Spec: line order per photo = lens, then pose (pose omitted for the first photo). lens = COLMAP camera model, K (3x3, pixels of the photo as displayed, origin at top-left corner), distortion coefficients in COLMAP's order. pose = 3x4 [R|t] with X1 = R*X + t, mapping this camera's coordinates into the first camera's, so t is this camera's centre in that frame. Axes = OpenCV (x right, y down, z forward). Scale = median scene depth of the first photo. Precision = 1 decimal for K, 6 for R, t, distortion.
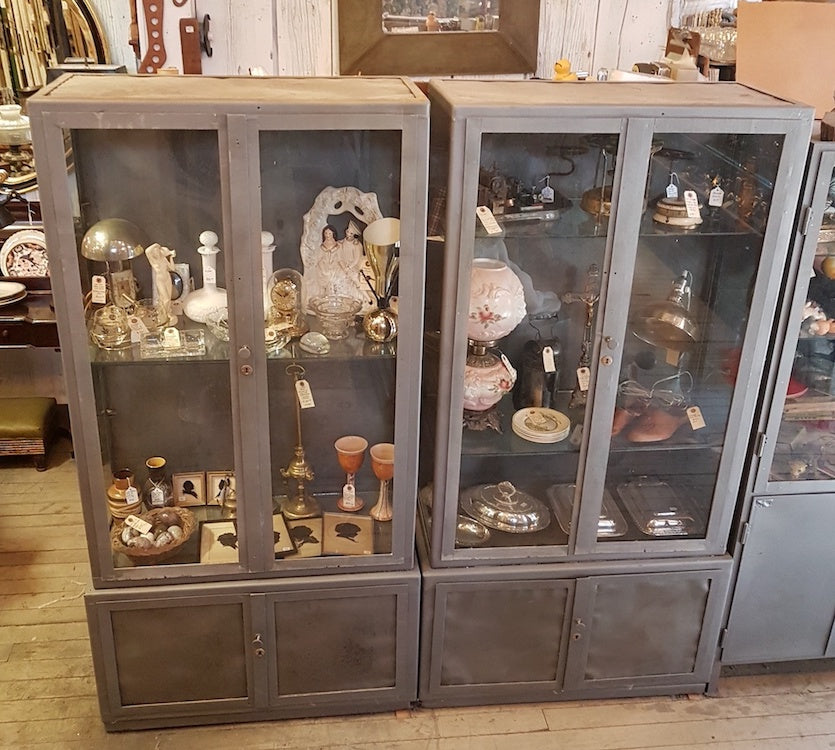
lens RADIAL K [[955.1, 0, 431.1], [0, 955.1, 374.3], [0, 0, 1]] dist [0.009023, -0.003593]
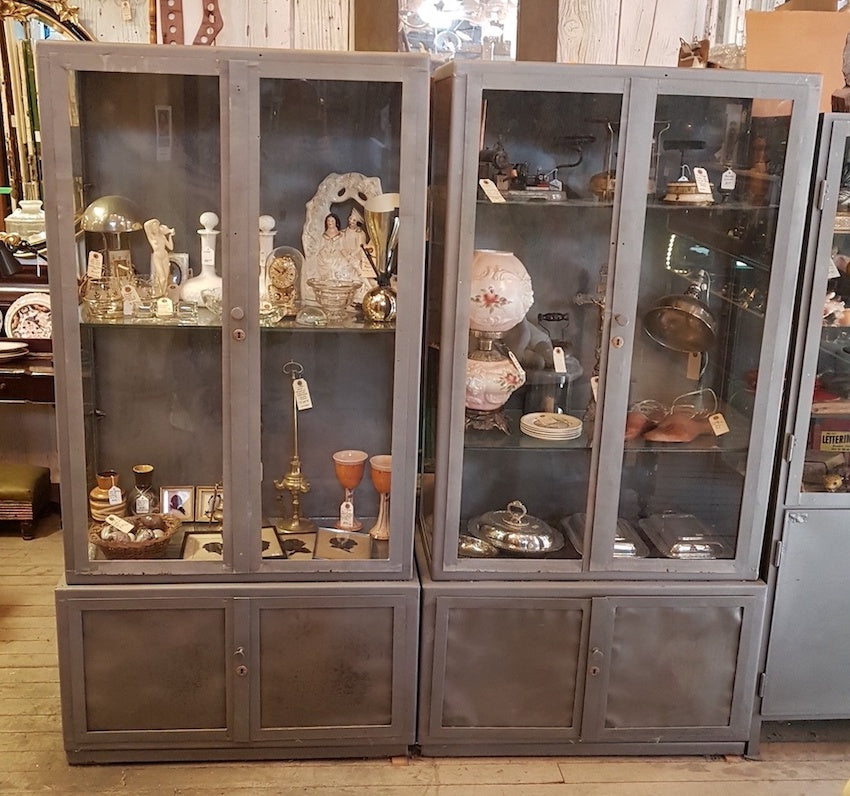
lens RADIAL K [[1020.1, 0, 425.0], [0, 1020.1, 398.0], [0, 0, 1]] dist [0.005730, 0.019393]
pose [[0.999141, 0.009478, -0.040334, 0.030829], [-0.016643, 0.983306, -0.181200, 0.205511], [0.037944, 0.181715, 0.982619, 0.007047]]
